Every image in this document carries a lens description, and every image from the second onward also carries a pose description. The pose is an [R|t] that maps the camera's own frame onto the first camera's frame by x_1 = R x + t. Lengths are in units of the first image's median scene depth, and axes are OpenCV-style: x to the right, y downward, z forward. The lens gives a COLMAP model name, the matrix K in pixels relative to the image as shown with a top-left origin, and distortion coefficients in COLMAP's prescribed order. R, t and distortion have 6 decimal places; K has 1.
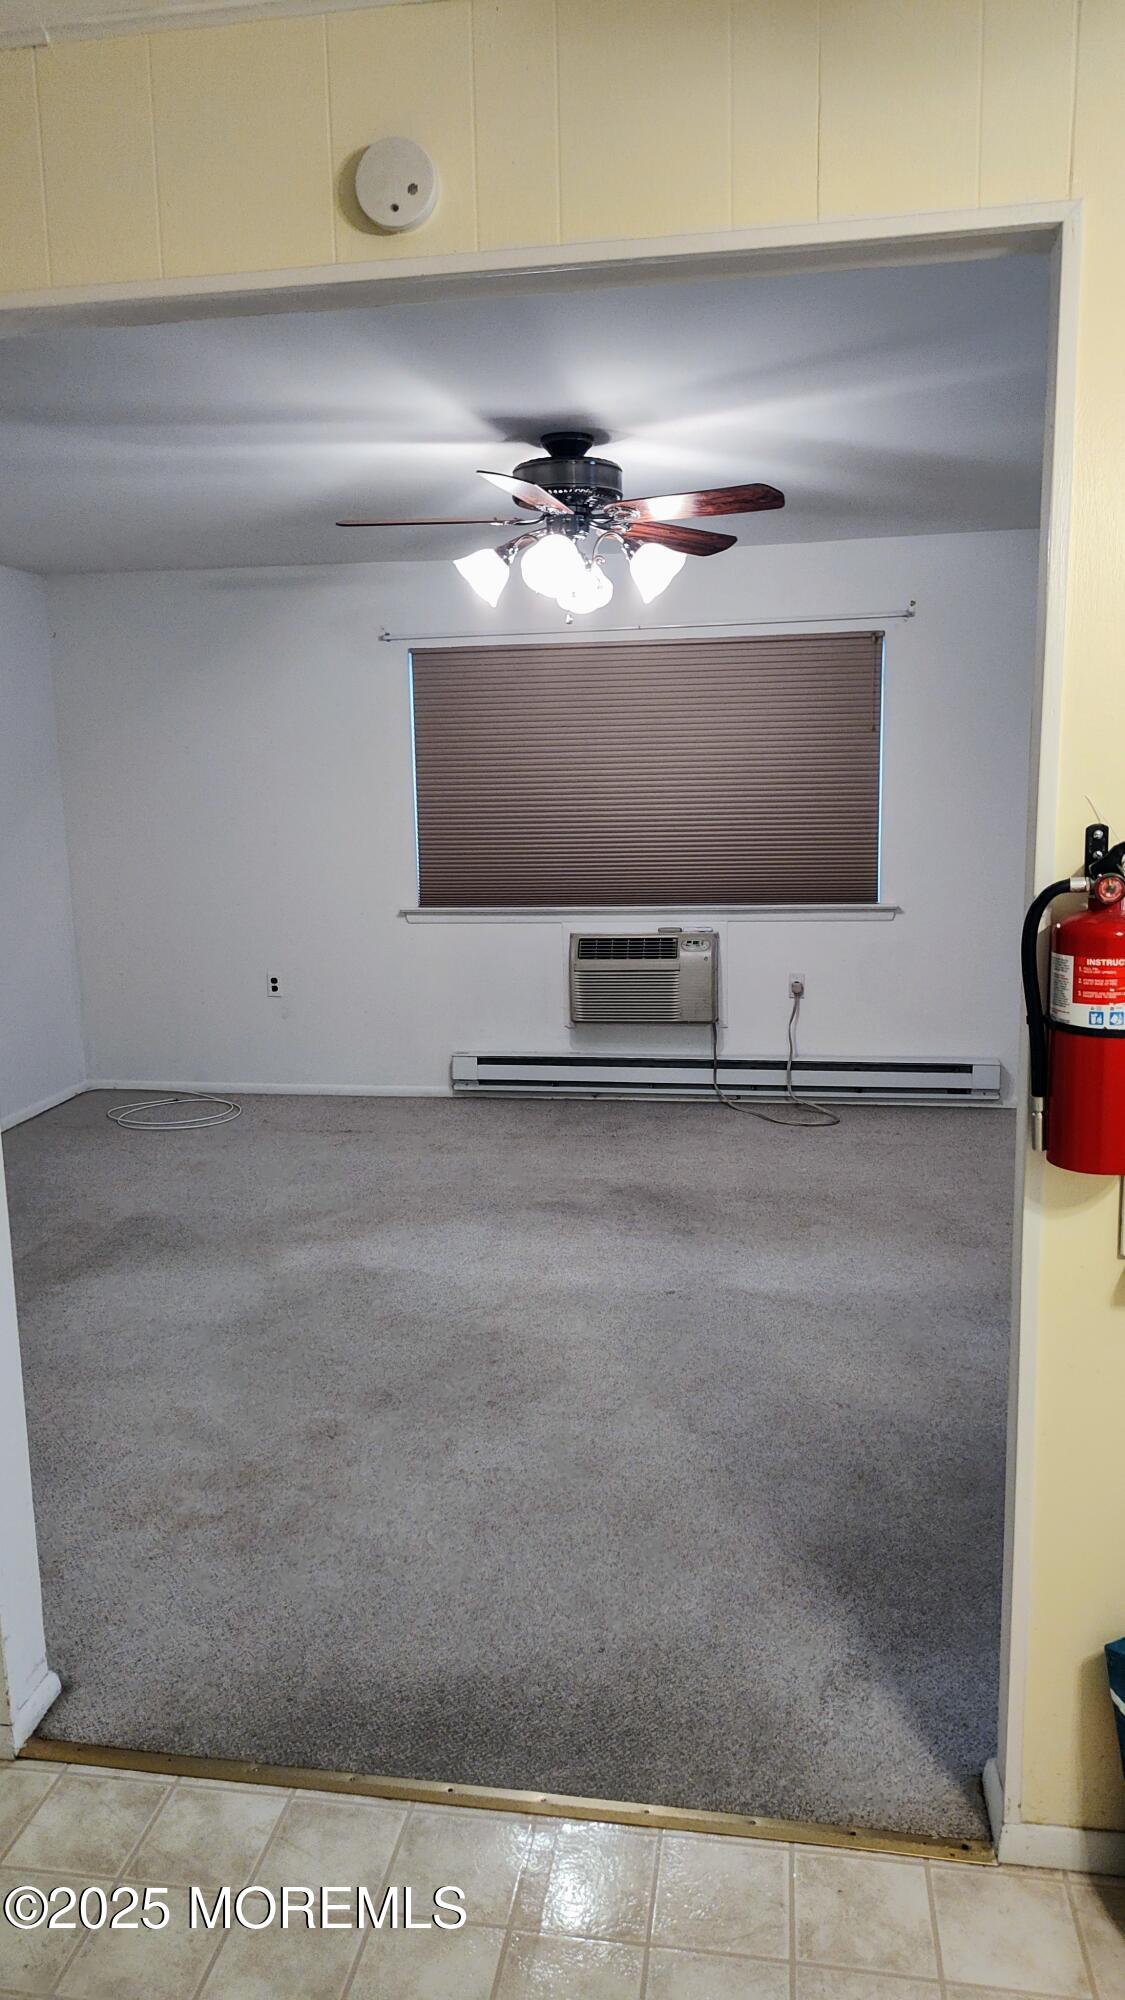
lens RADIAL K [[1354.3, 0, 541.7], [0, 1354.3, 990.7], [0, 0, 1]] dist [0.046456, -0.058095]
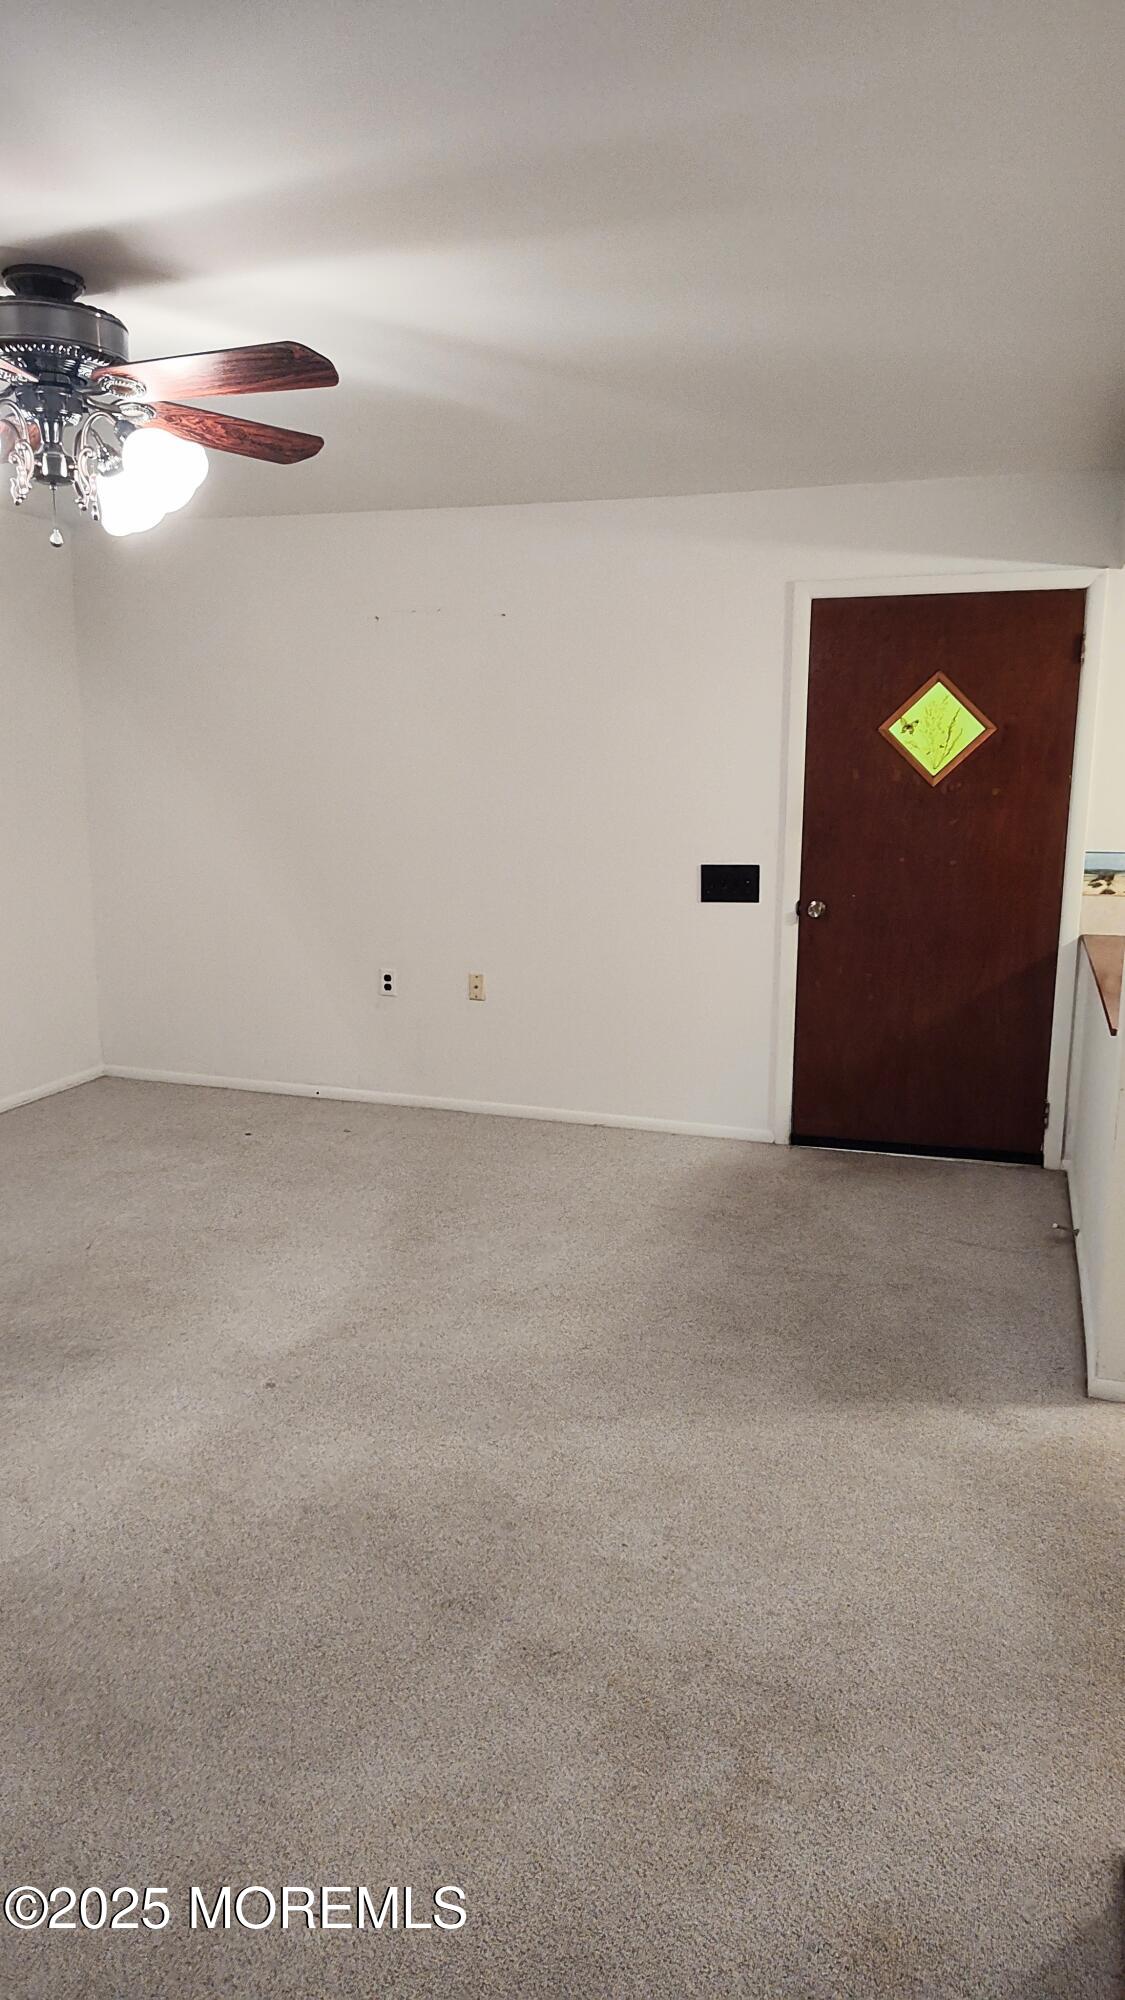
lens RADIAL K [[1354.3, 0, 541.7], [0, 1354.3, 1008.9], [0, 0, 1]] dist [0.046456, -0.058095]
pose [[0.162592, -0.167388, 0.972391, -0.621683], [0.144136, 0.978963, 0.144418, -0.097041], [-0.976109, 0.116675, 0.183298, 0.622156]]
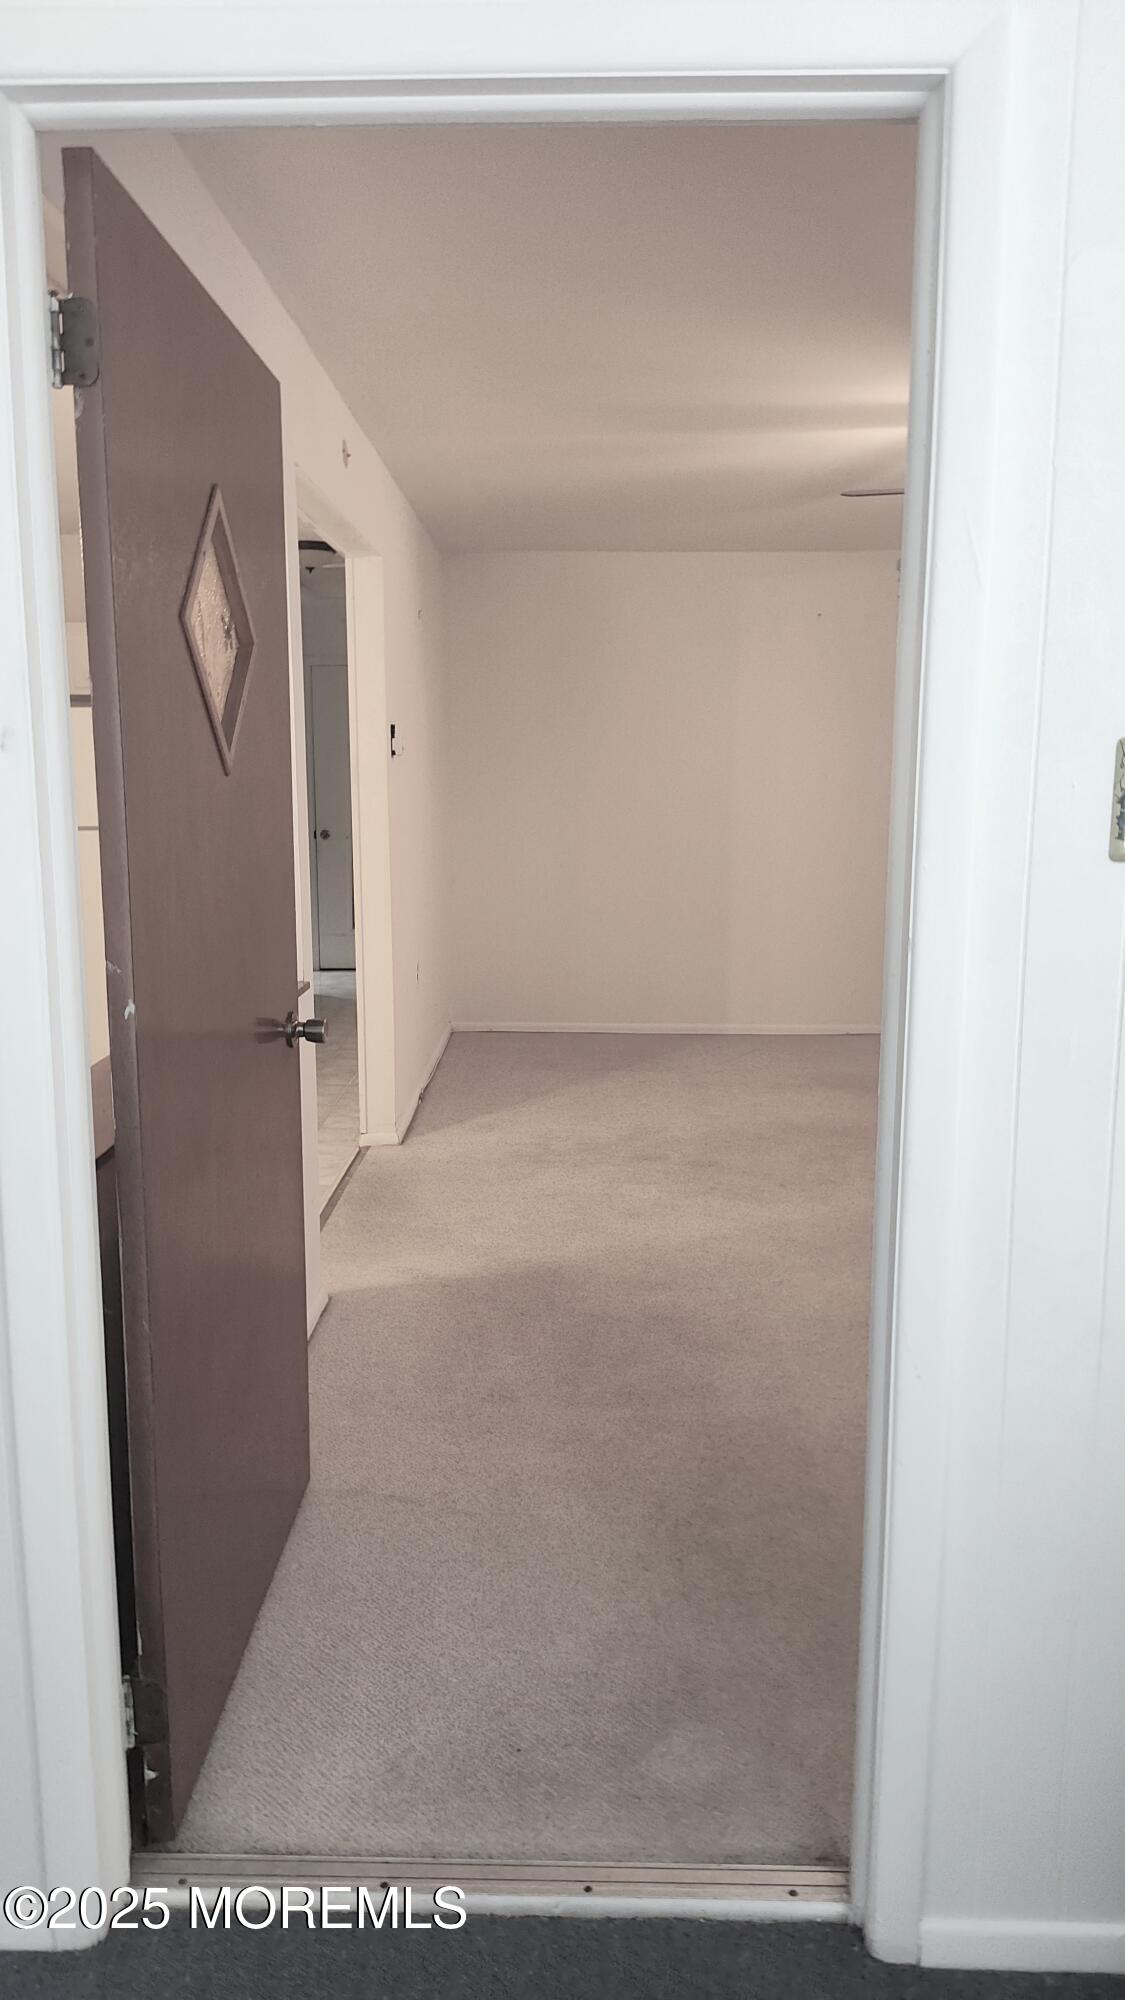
lens RADIAL K [[1354.3, 0, 542.9], [0, 1354.3, 991.8], [0, 0, 1]] dist [0.046456, -0.058095]
pose [[0.146721, 0.186703, -0.971398, 0.978418], [-0.155223, 0.974205, 0.163798, -0.071496], [0.976923, 0.126751, 0.171917, 0.445846]]
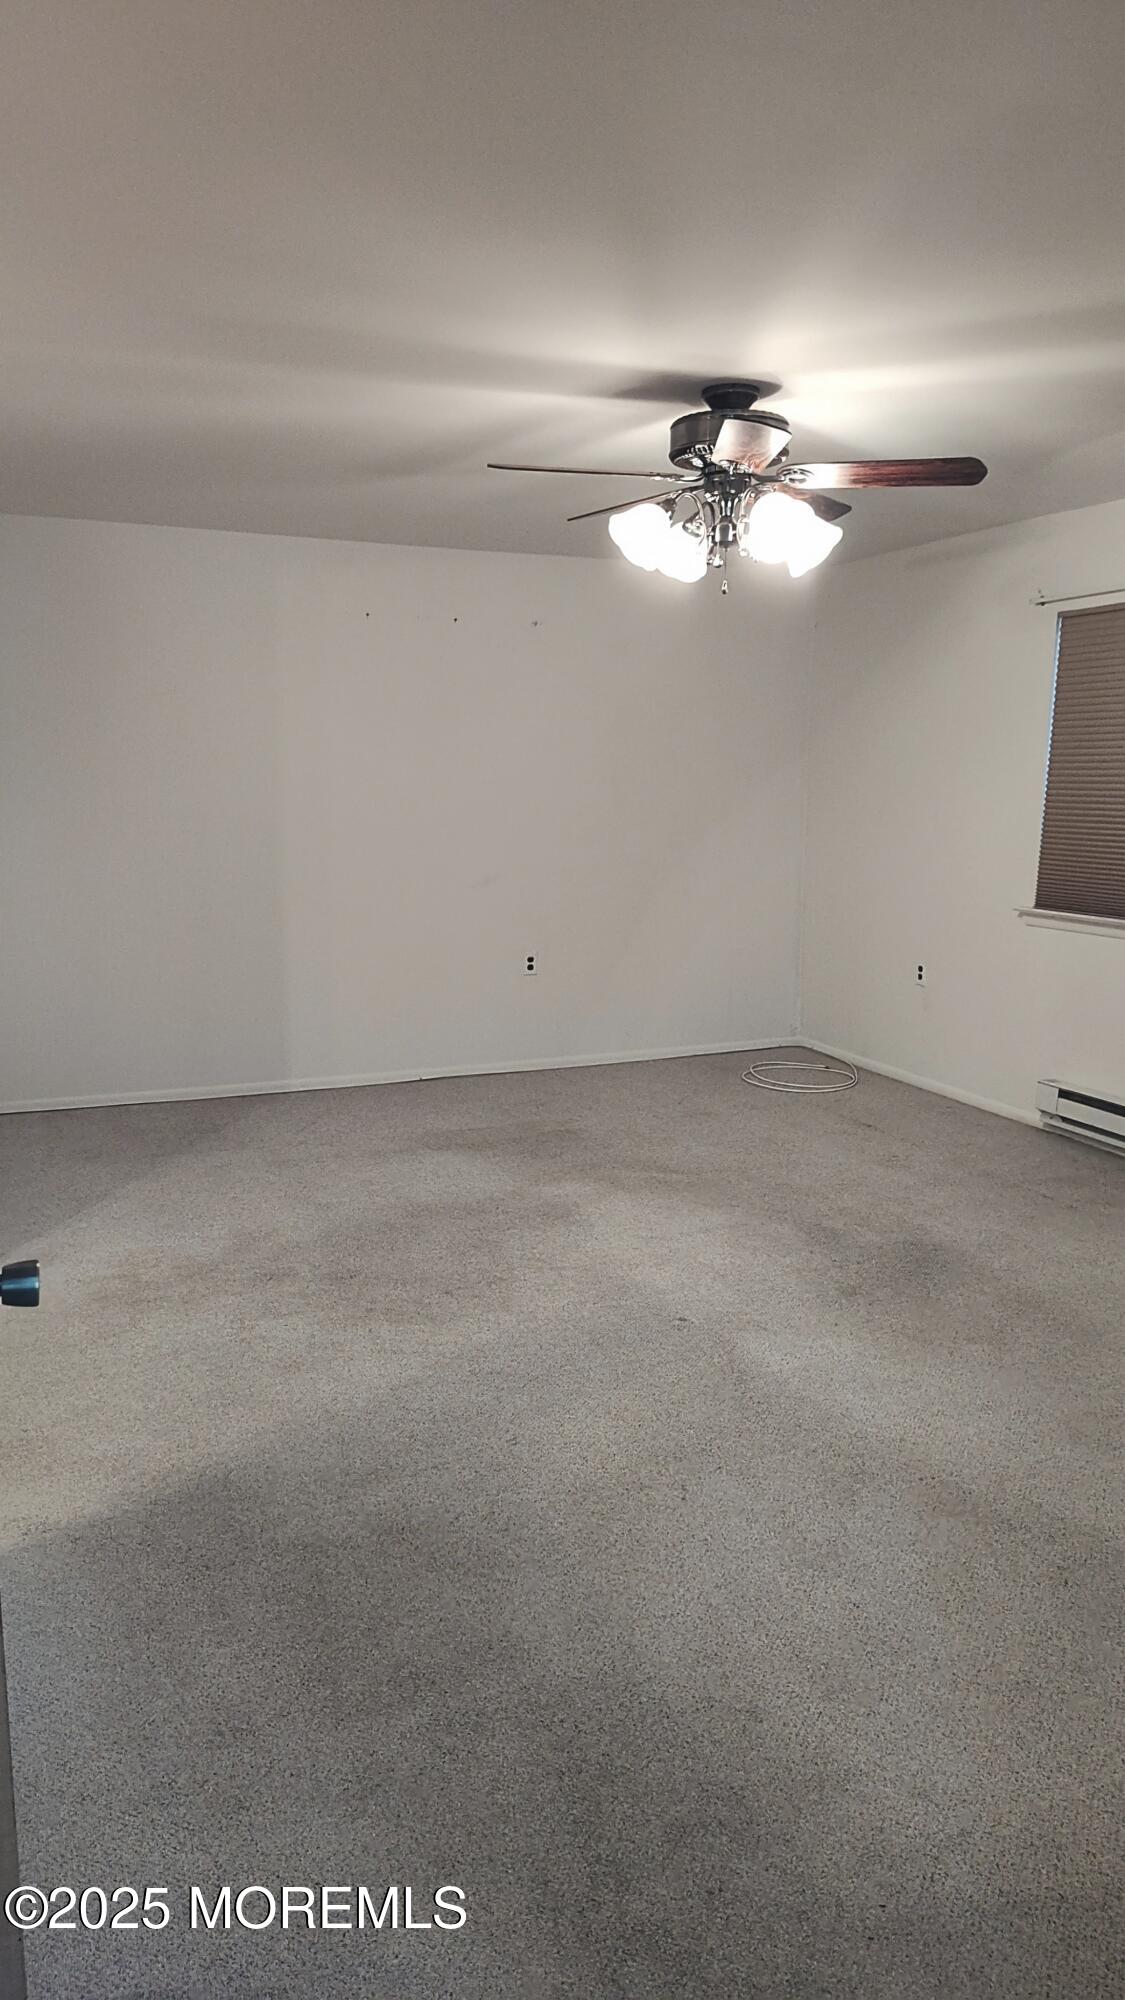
lens RADIAL K [[1354.3, 0, 547.9], [0, 1354.3, 1011.9], [0, 0, 1]] dist [0.046456, -0.058095]
pose [[0.535044, 0.173036, -0.826914, 0.735223], [-0.149303, 0.982760, 0.109043, -0.067342], [0.831527, 0.065118, 0.551655, 0.379132]]
